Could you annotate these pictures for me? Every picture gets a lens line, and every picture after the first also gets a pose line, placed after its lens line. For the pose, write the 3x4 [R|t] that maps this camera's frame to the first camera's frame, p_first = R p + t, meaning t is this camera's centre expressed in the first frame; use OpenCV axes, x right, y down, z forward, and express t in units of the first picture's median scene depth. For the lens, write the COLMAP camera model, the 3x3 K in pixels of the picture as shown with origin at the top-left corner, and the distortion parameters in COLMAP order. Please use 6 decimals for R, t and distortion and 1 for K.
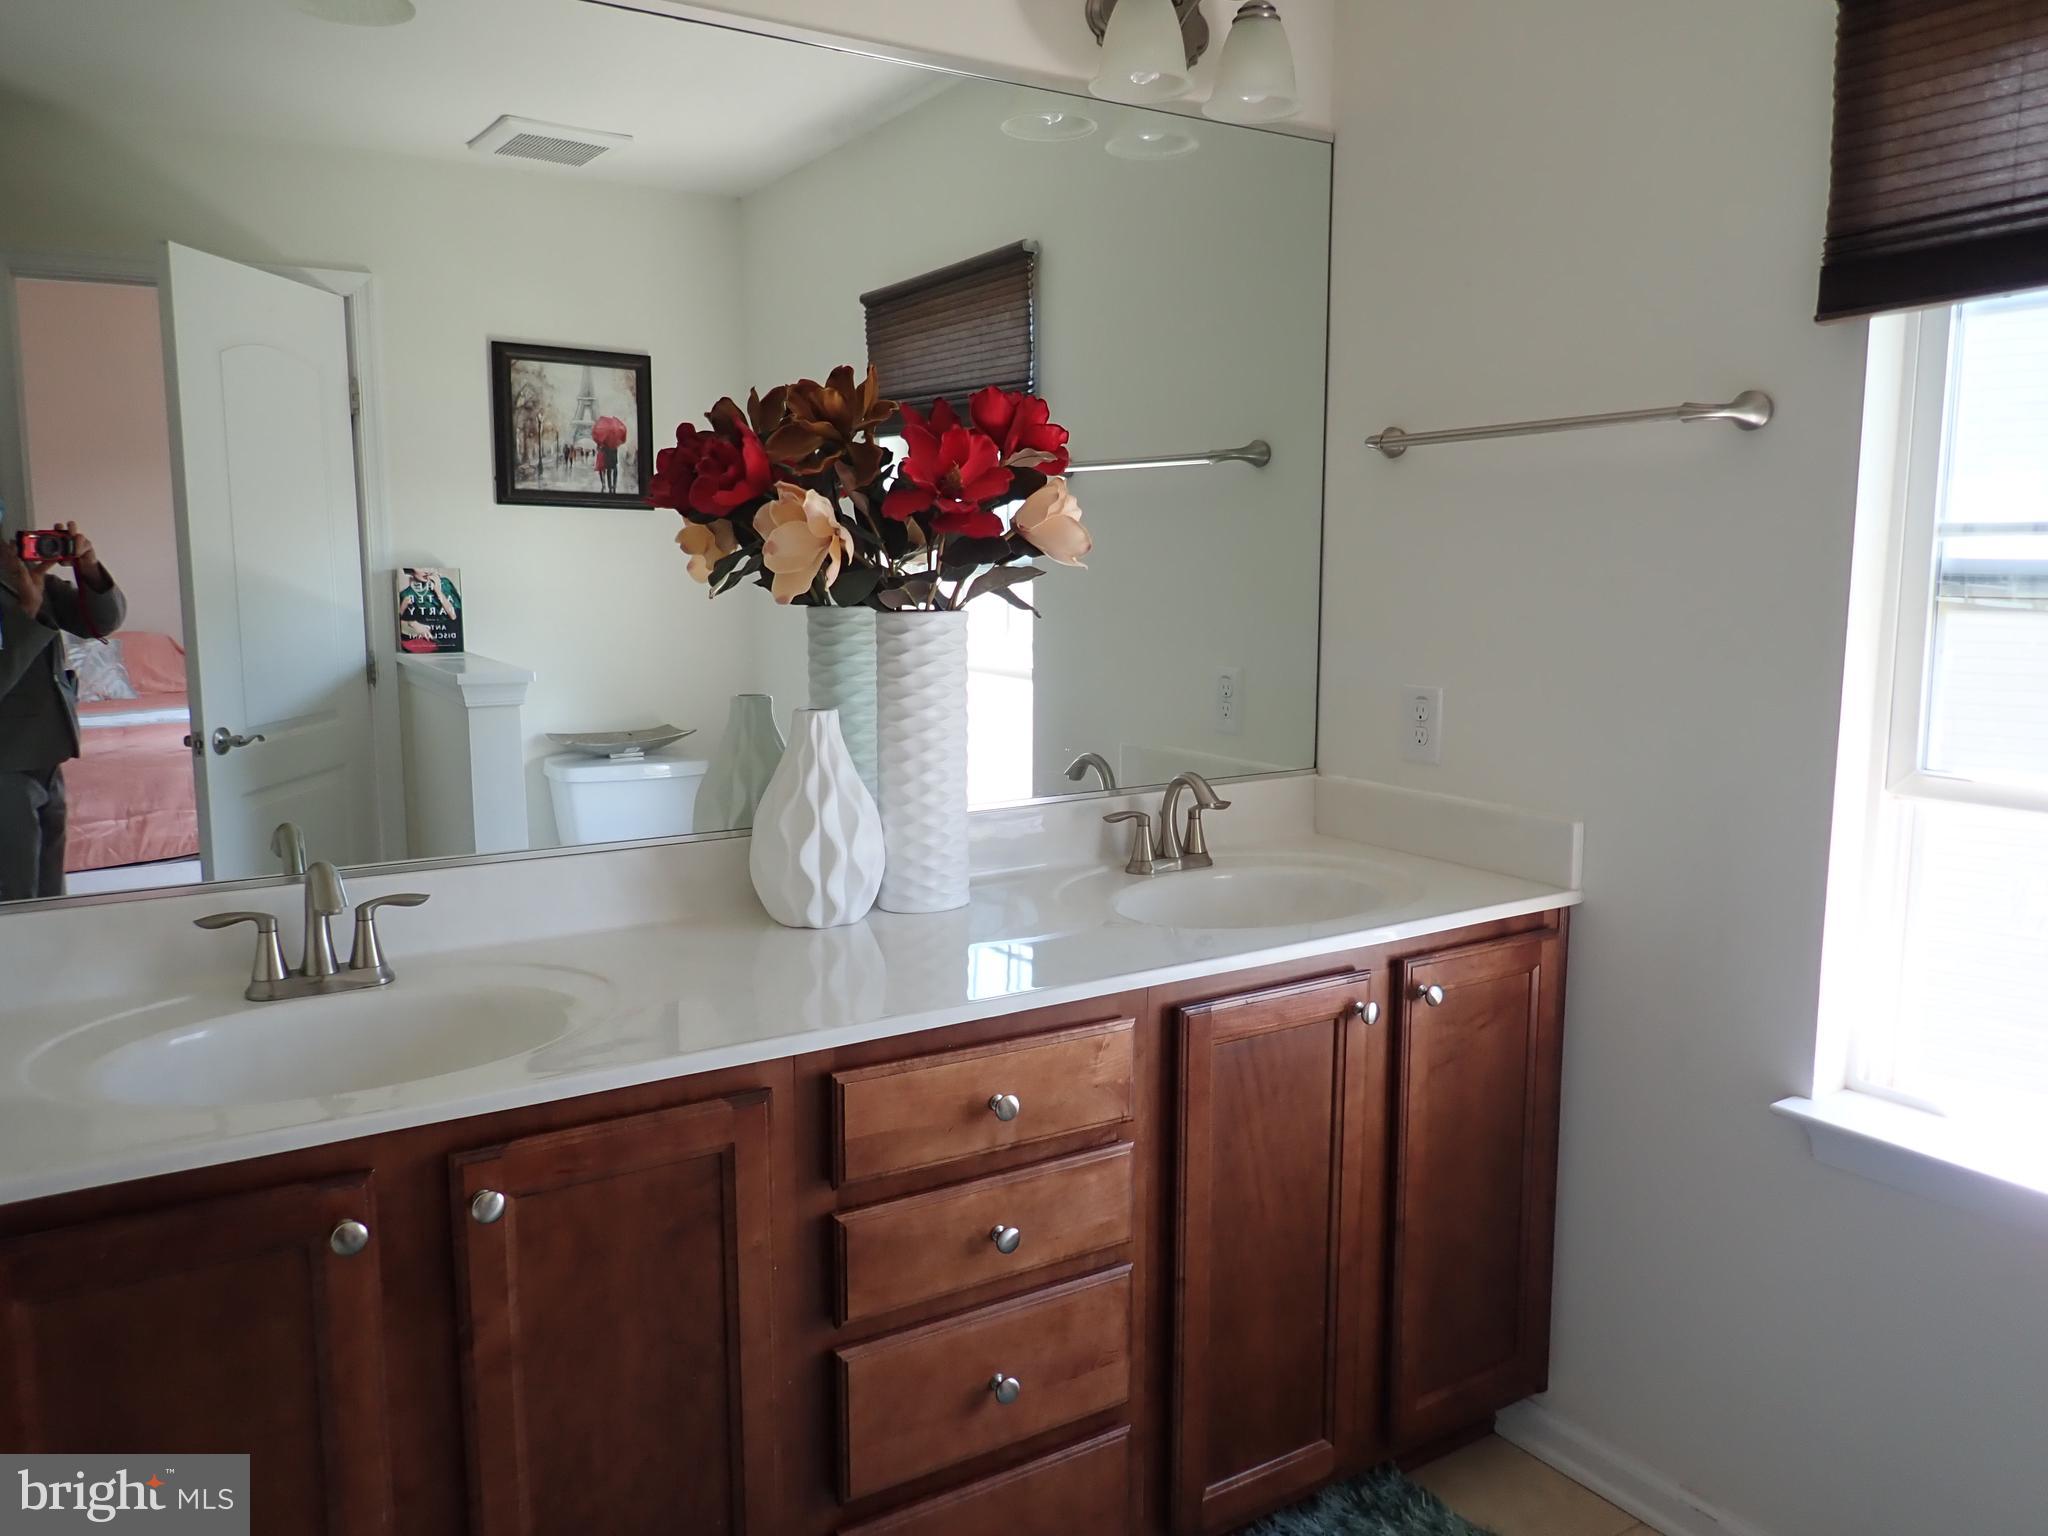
lens RADIAL K [[1515.4, 0, 1037.1], [0, 1515.4, 766.7], [0, 0, 1]] dist [-0.003445, 0.004330]
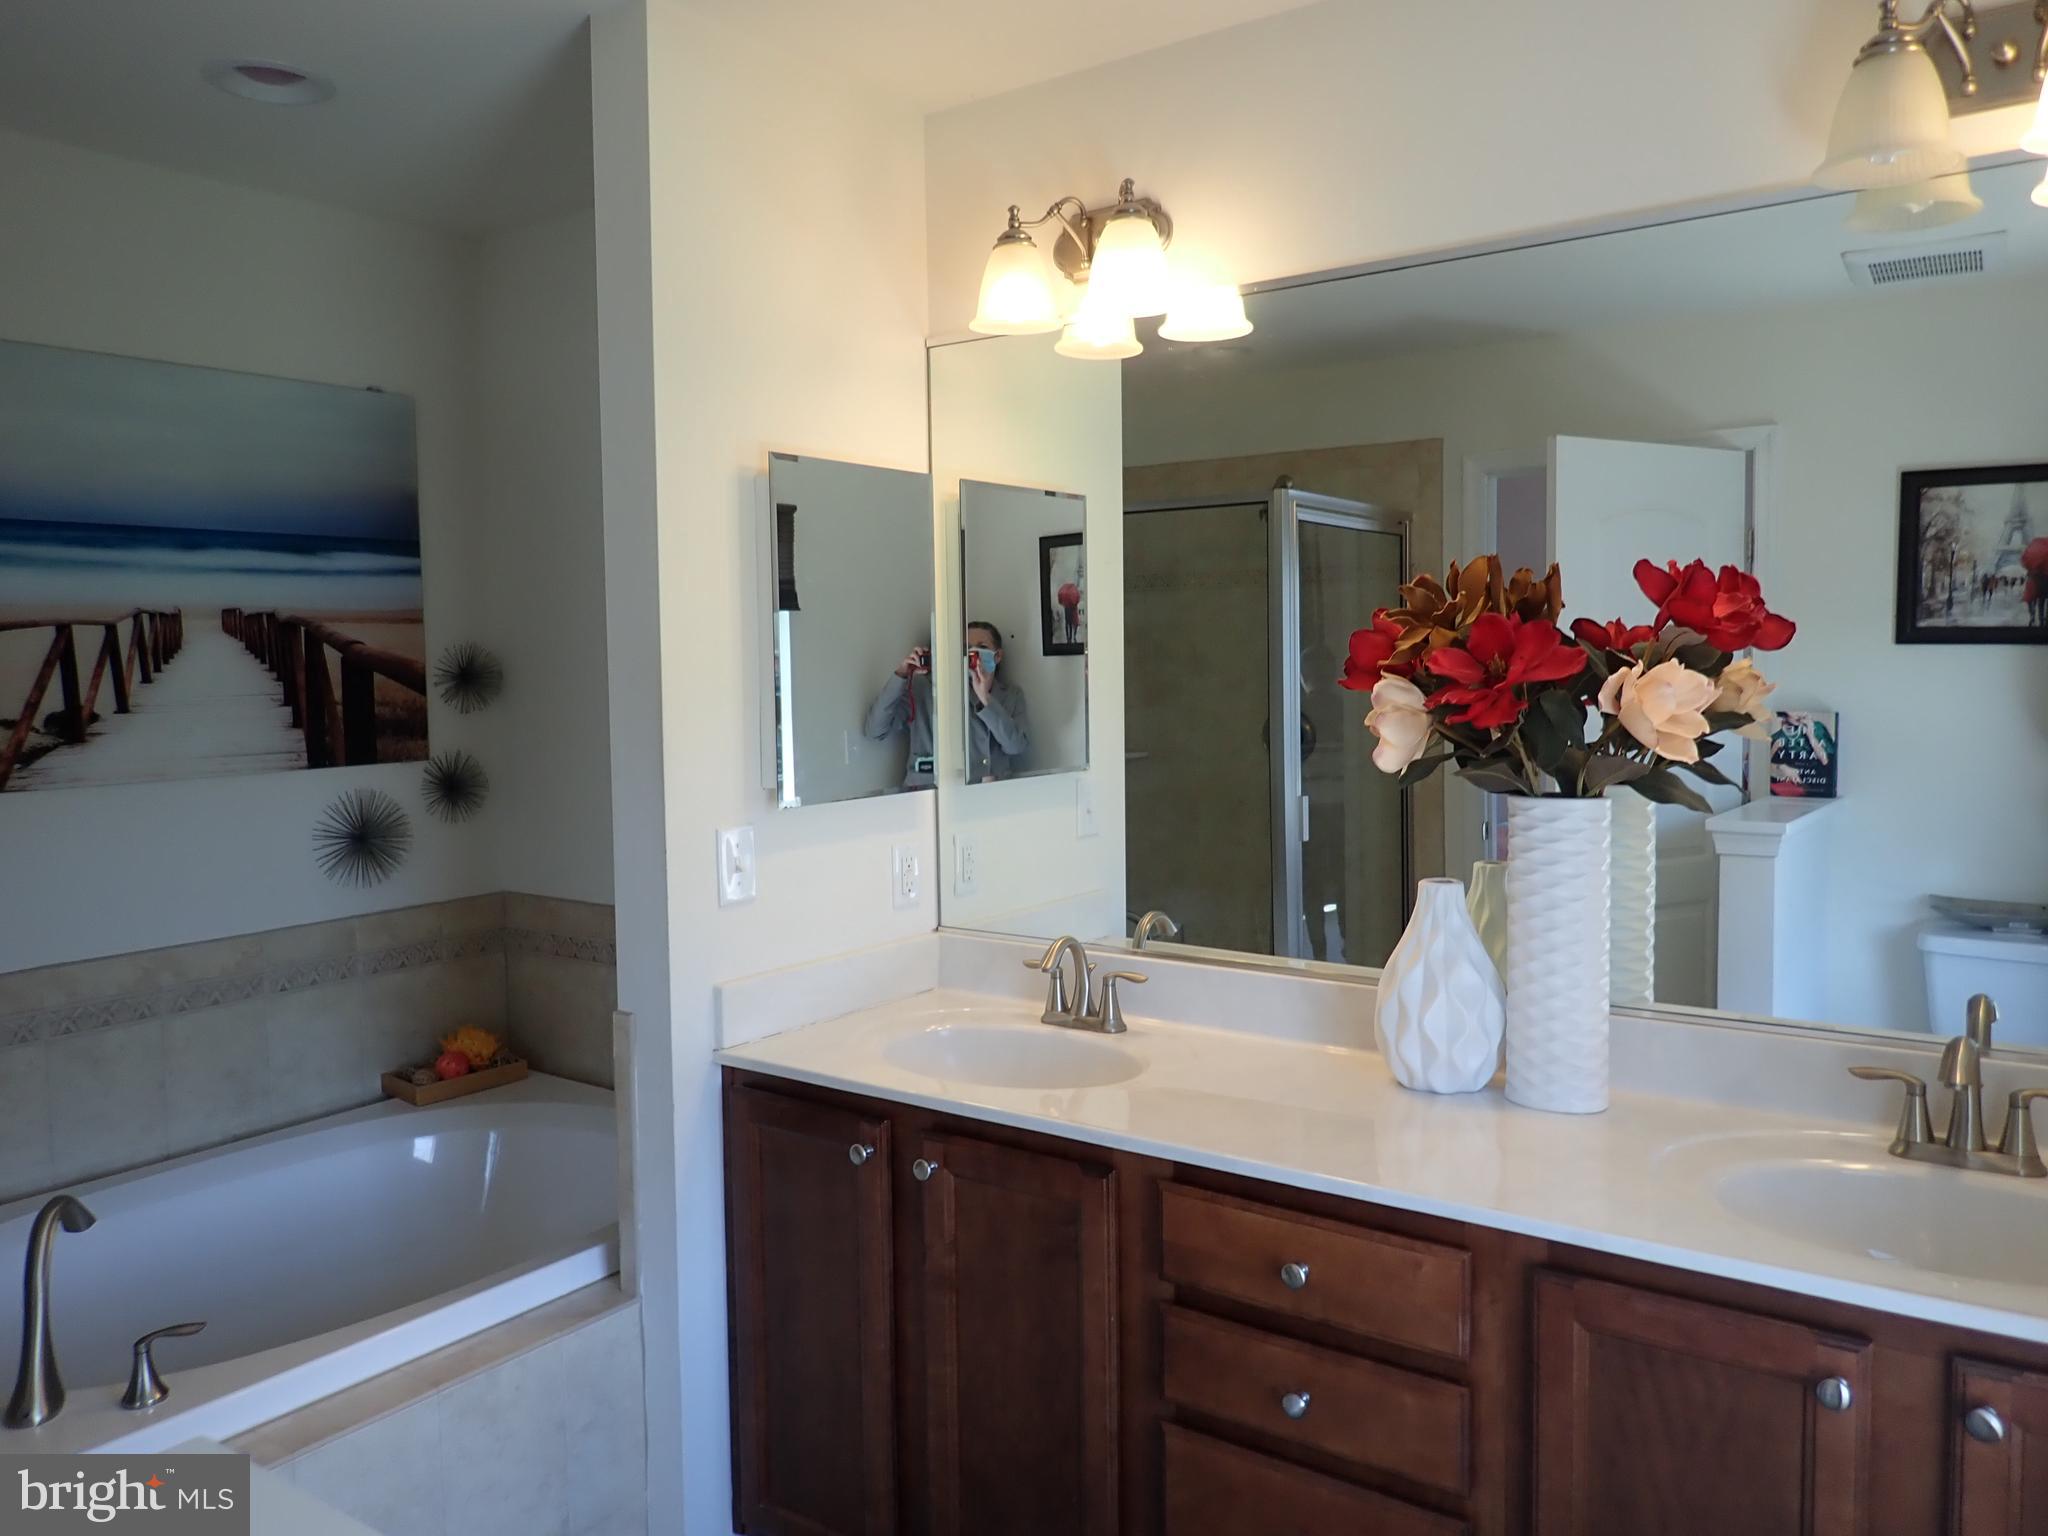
lens RADIAL K [[1515.4, 0, 976.3], [0, 1515.4, 800.0], [0, 0, 1]] dist [-0.003445, 0.004330]
pose [[0.331207, 0.071966, -0.940810, 0.608829], [-0.118556, 0.992359, 0.034172, -0.076348], [0.936080, 0.100221, 0.337208, 0.294899]]
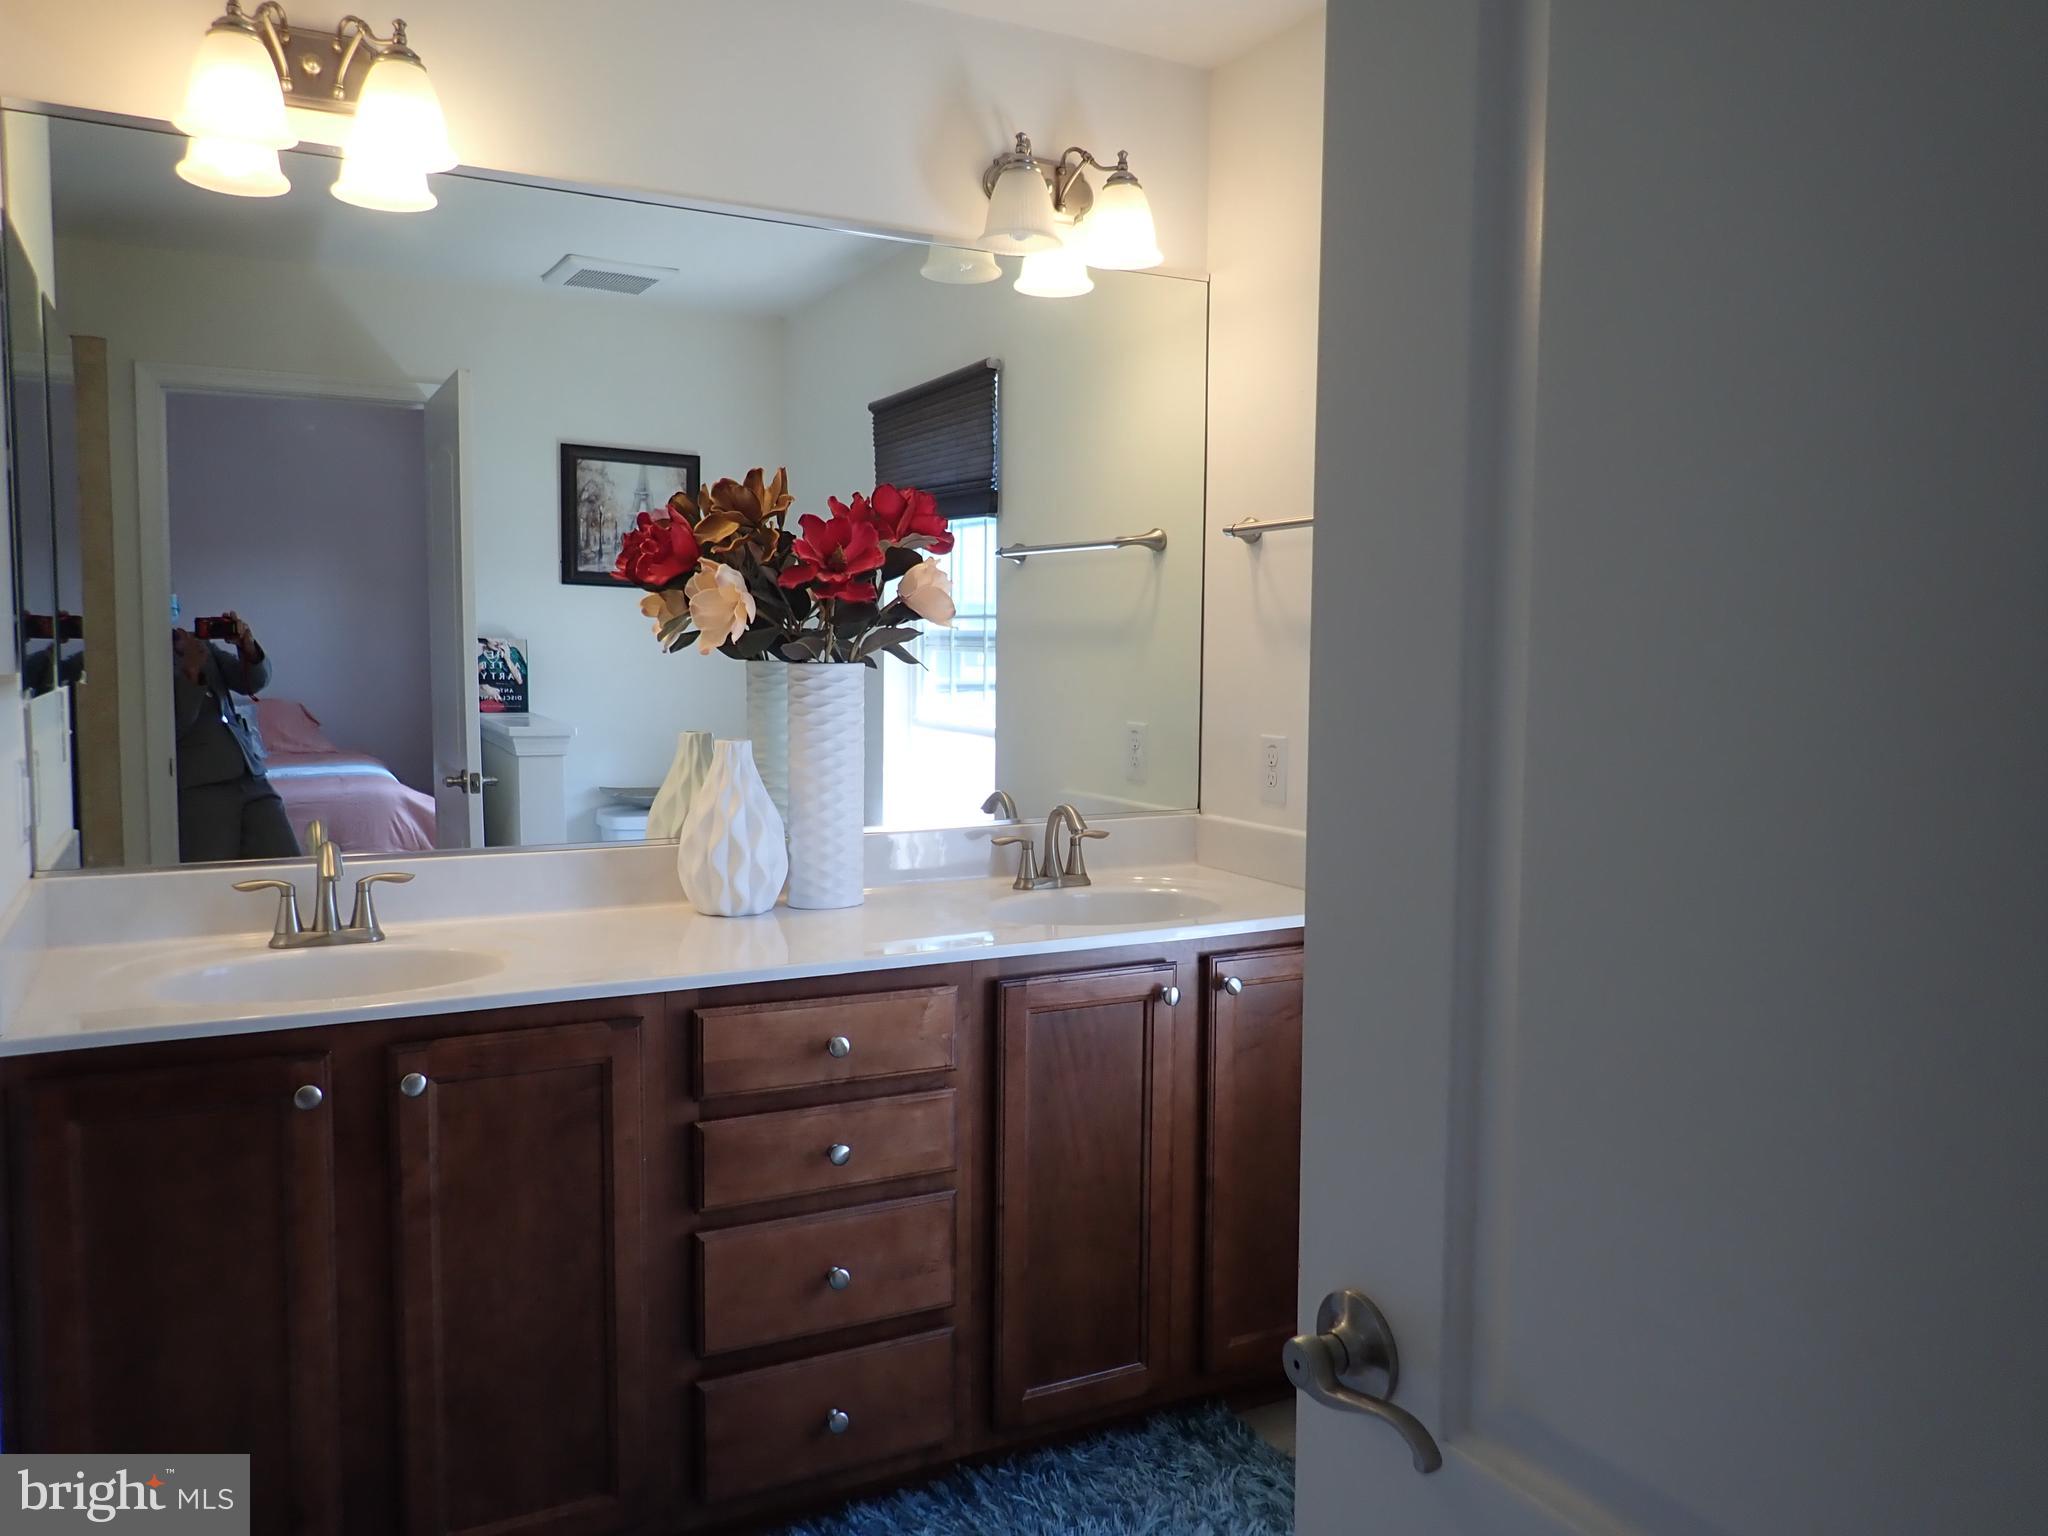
lens RADIAL K [[1515.4, 0, 1036.2], [0, 1515.4, 777.9], [0, 0, 1]] dist [-0.003445, 0.004330]
pose [[0.996496, 0.016250, -0.082045, 0.173017], [-0.020567, 0.998433, -0.052050, 0.044654], [0.081070, 0.053555, 0.995269, -0.182342]]
